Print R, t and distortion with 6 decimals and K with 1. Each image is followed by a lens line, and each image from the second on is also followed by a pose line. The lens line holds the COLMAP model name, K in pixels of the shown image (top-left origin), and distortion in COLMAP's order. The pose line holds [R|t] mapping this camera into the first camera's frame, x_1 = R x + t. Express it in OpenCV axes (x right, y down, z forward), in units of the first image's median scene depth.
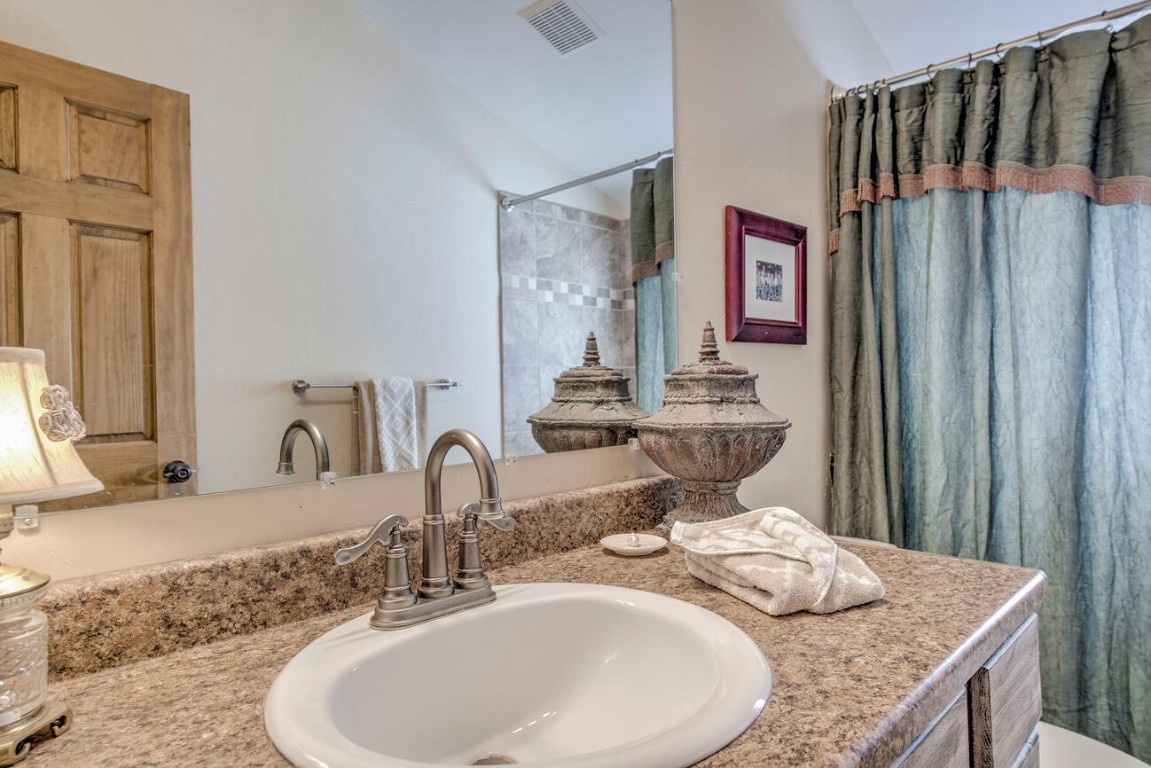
lens RADIAL K [[709.0, 0, 553.6], [0, 709.0, 384.9], [0, 0, 1]] dist [0.001908, 0.000681]
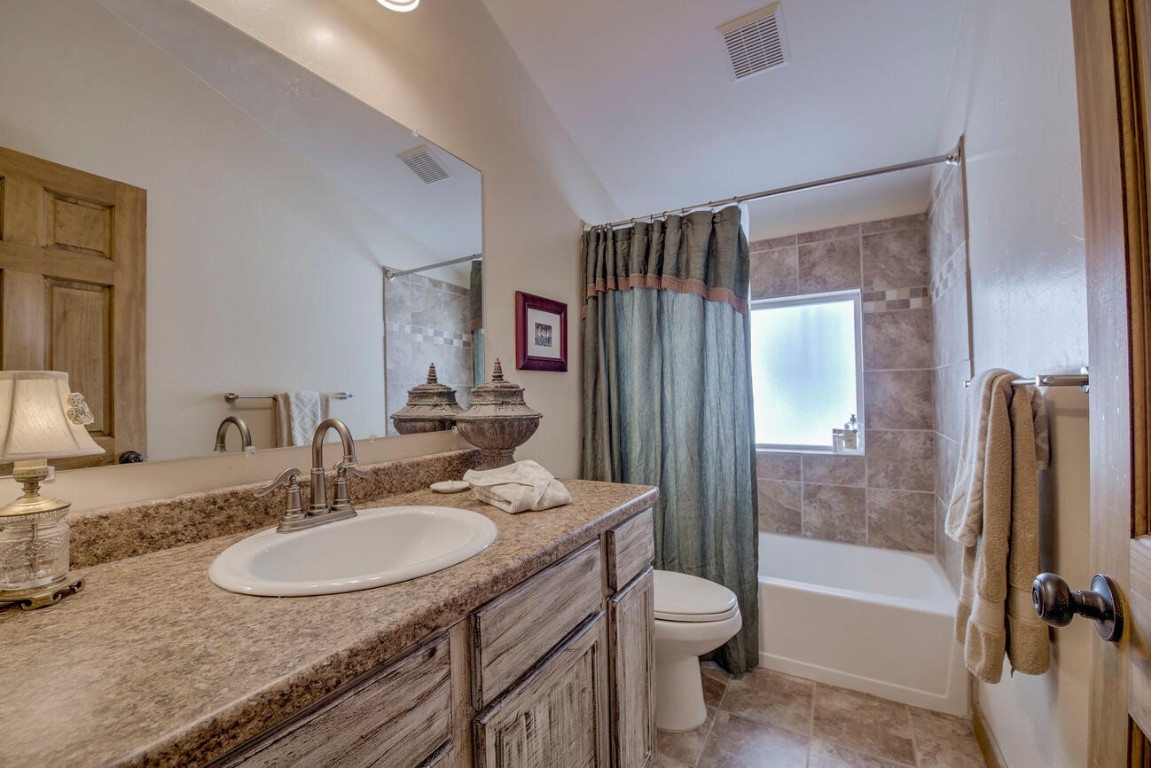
lens RADIAL K [[490.8, 0, 575.5], [0, 490.8, 384.0], [0, 0, 1]] dist [-0.016518, -0.003091]
pose [[0.962814, 0.003197, 0.270147, 0.060138], [0.004154, 0.999637, -0.026635, 0.005550], [-0.270134, 0.026767, 0.962451, -0.172514]]
